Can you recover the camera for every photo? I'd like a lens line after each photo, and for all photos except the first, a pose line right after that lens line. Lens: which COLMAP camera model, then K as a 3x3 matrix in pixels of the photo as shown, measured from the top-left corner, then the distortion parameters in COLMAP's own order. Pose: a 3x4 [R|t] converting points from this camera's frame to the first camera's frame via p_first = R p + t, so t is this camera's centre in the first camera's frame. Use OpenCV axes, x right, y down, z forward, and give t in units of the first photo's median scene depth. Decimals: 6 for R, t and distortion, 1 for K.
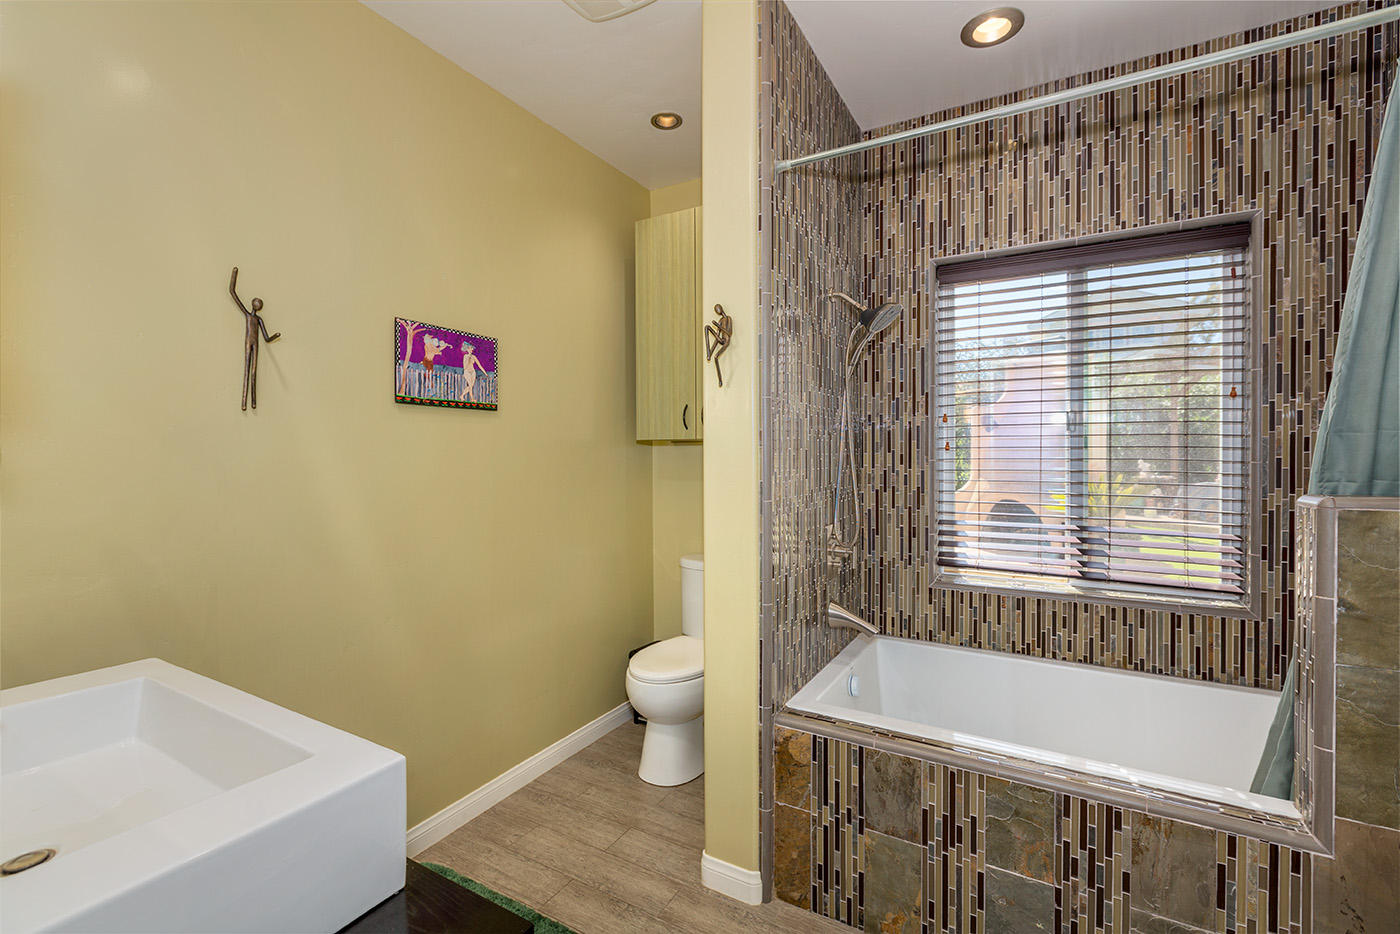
lens RADIAL K [[635.8, 0, 697.2], [0, 635.8, 459.9], [0, 0, 1]] dist [0.000663, -0.000353]
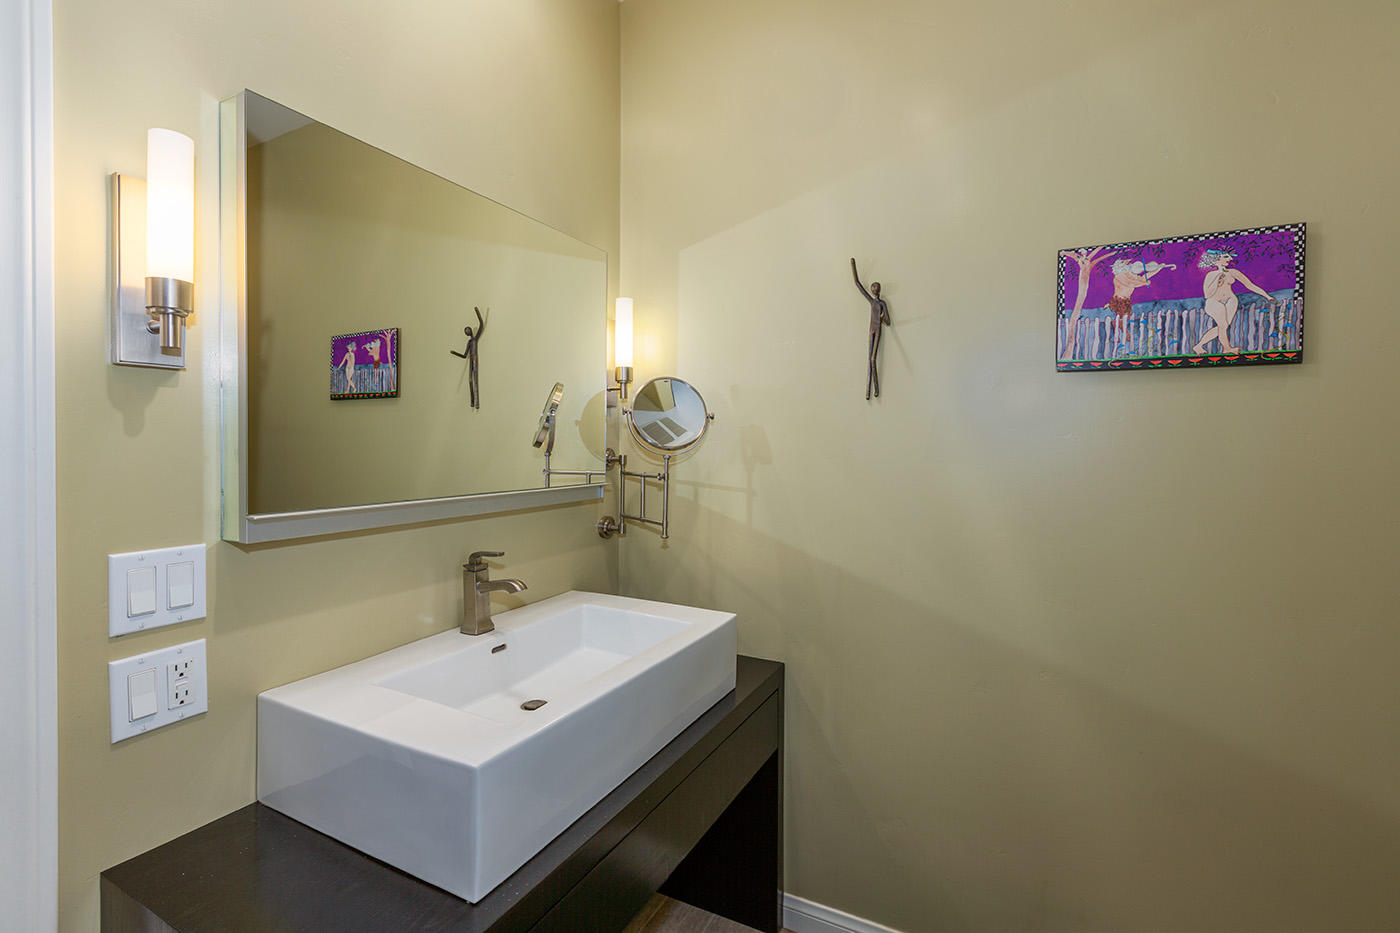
lens RADIAL K [[635.8, 0, 699.2], [0, 635.8, 459.9], [0, 0, 1]] dist [0.000663, -0.000353]
pose [[0.040465, 0.021728, -0.998945, 0.204757], [-0.018094, 0.999616, 0.021009, -0.000585], [0.999017, 0.017225, 0.040842, 0.550334]]
